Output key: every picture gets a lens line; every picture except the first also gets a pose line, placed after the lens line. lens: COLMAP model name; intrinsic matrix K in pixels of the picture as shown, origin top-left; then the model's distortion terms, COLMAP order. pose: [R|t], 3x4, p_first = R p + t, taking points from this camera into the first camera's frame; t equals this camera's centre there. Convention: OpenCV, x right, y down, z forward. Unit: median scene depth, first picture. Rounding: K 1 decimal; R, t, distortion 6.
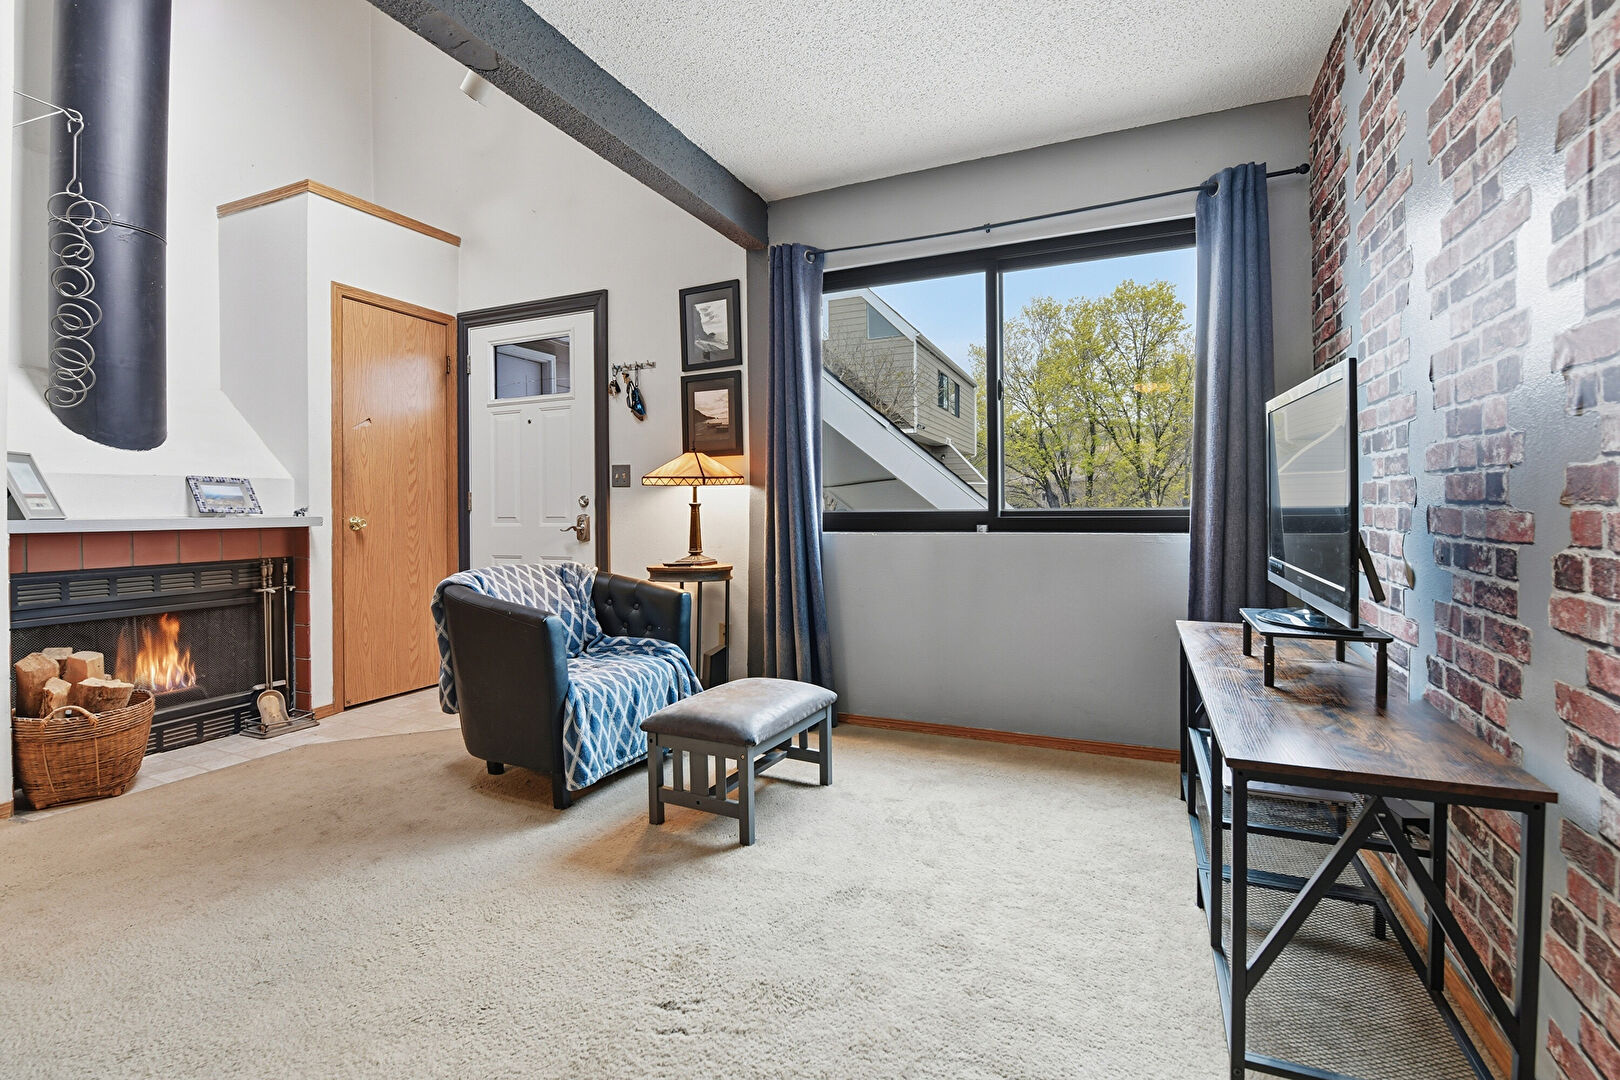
lens RADIAL K [[725.2, 0, 805.8], [0, 725.2, 511.4], [0, 0, 1]] dist [-0.000280, -0.009553]
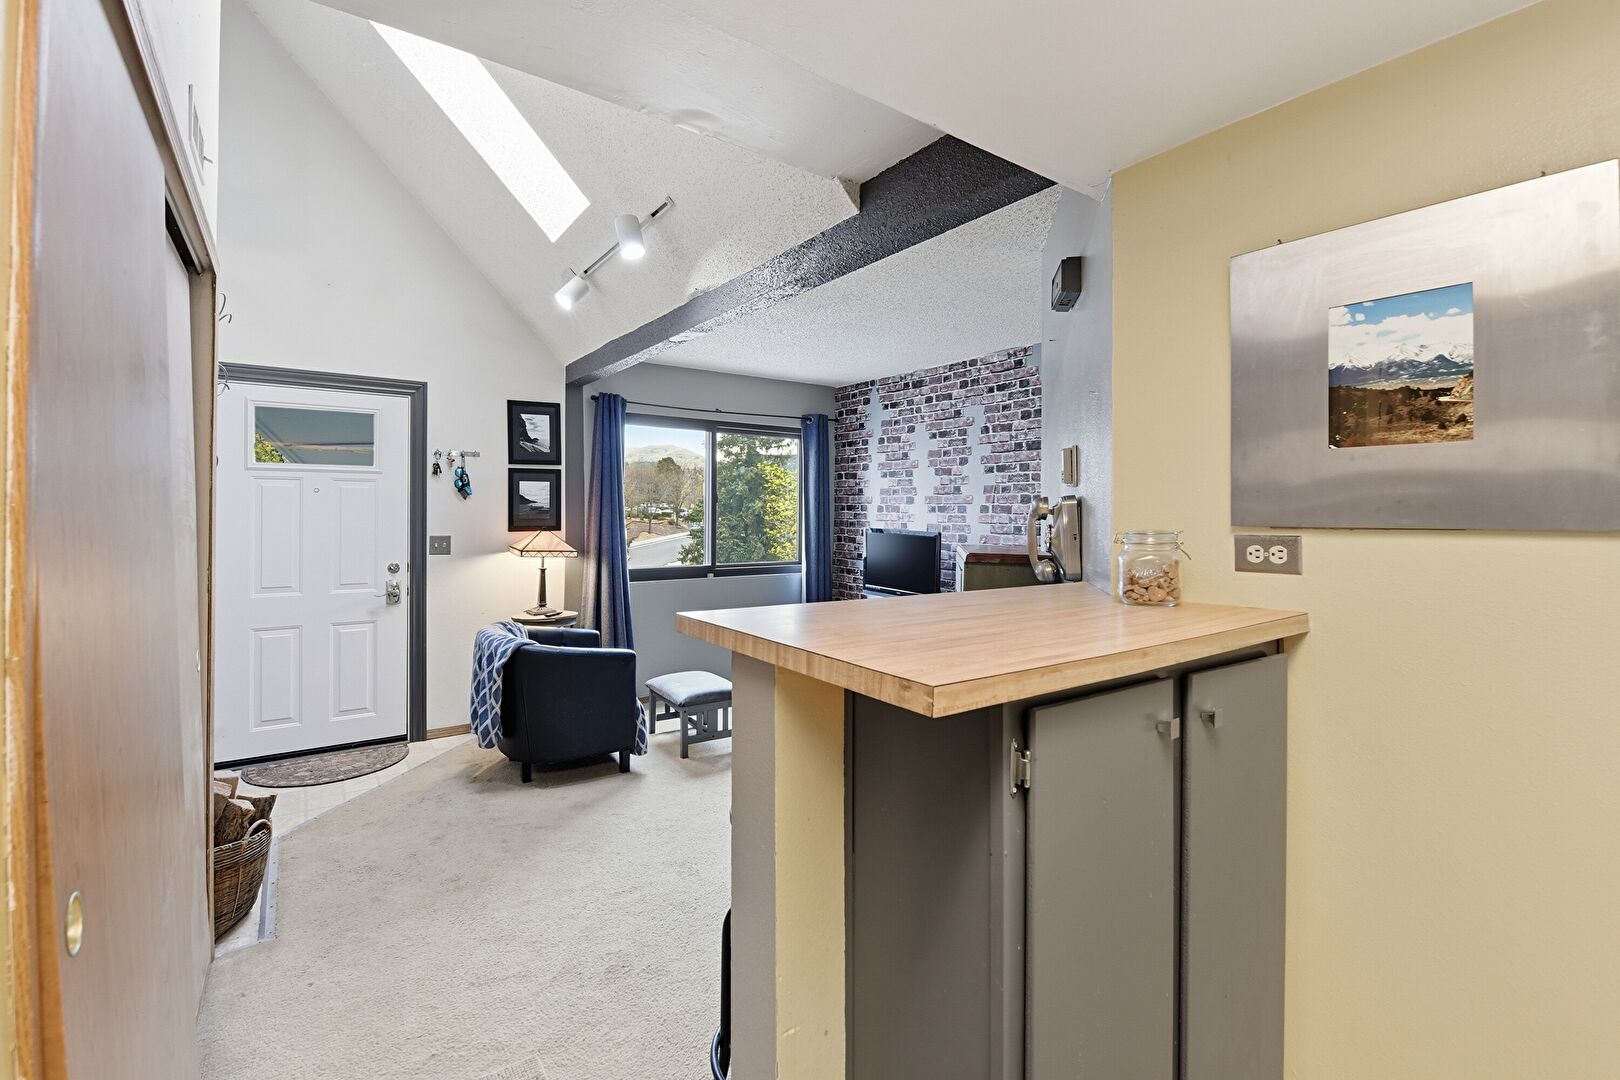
lens RADIAL K [[727.4, 0, 800.6], [0, 727.4, 502.9], [0, 0, 1]] dist [-0.010346, -0.000115]
pose [[0.521177, 0.020235, 0.853209, -1.076933], [-0.006591, 0.999785, -0.019685, -0.110815], [-0.853423, 0.004635, 0.521198, -0.119006]]
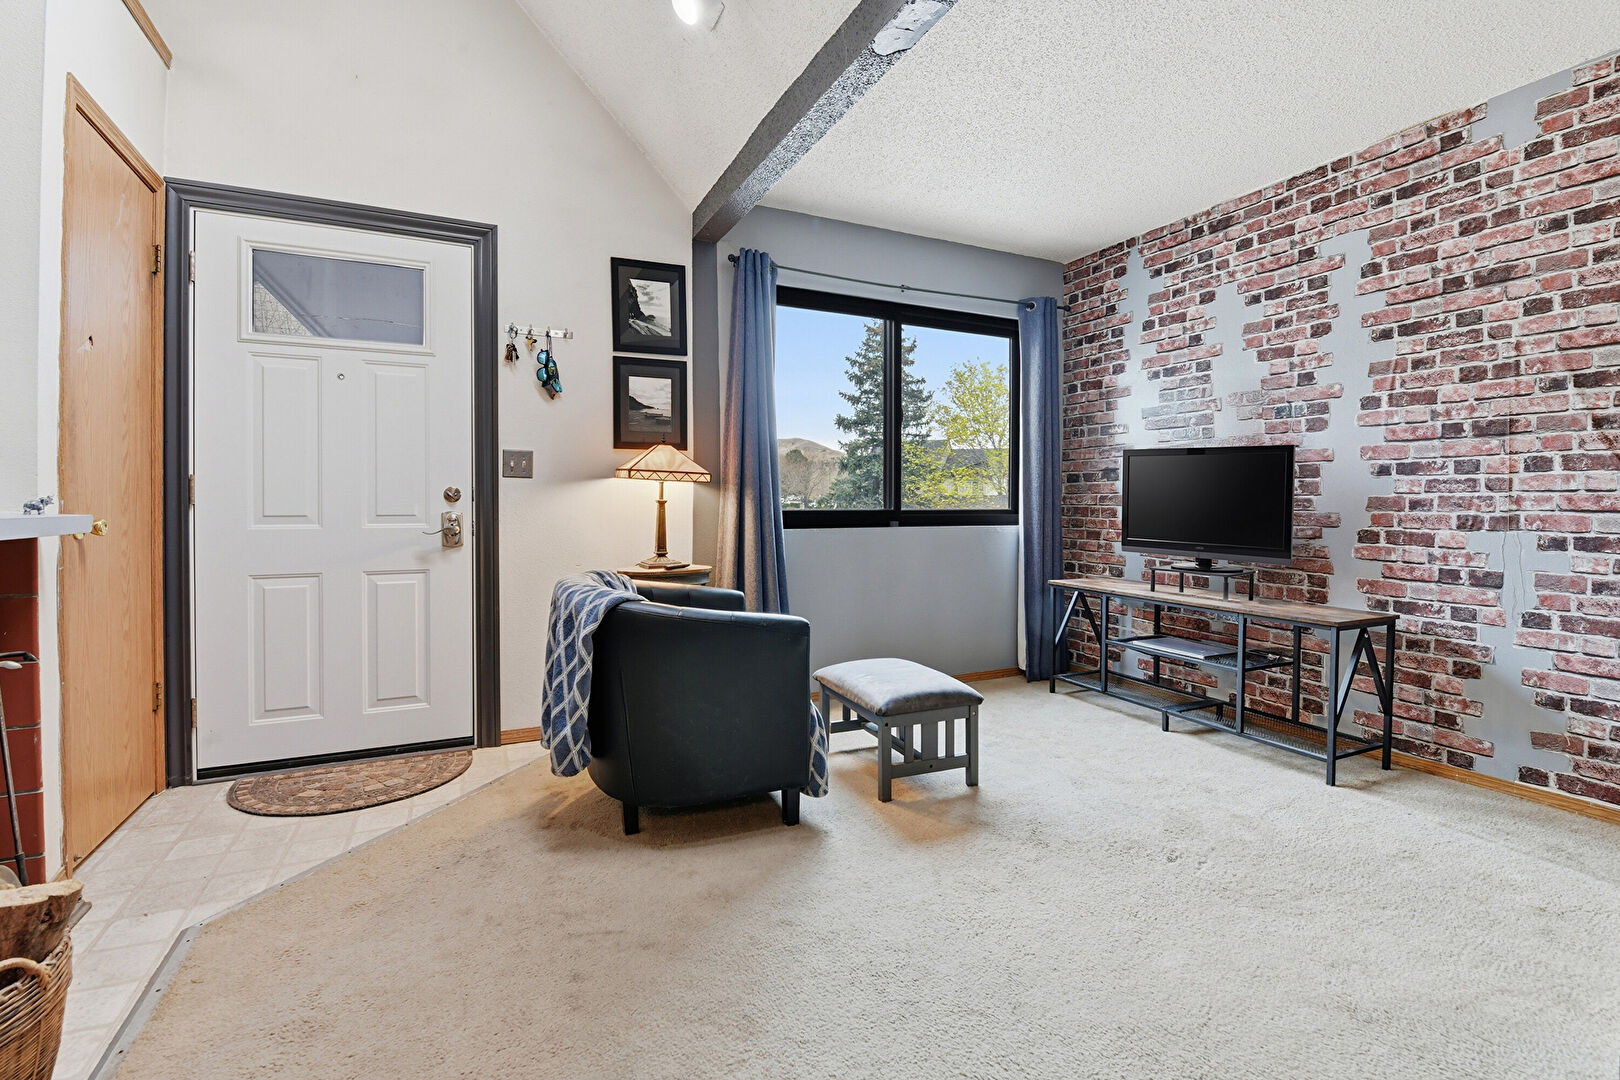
lens RADIAL K [[725.2, 0, 805.8], [0, 725.2, 511.4], [0, 0, 1]] dist [-0.000280, -0.009553]
pose [[0.653400, 0.003603, 0.757004, -0.741123], [-0.005792, 0.999983, 0.000241, 0.001586], [-0.756990, -0.004542, 0.653410, 0.264108]]
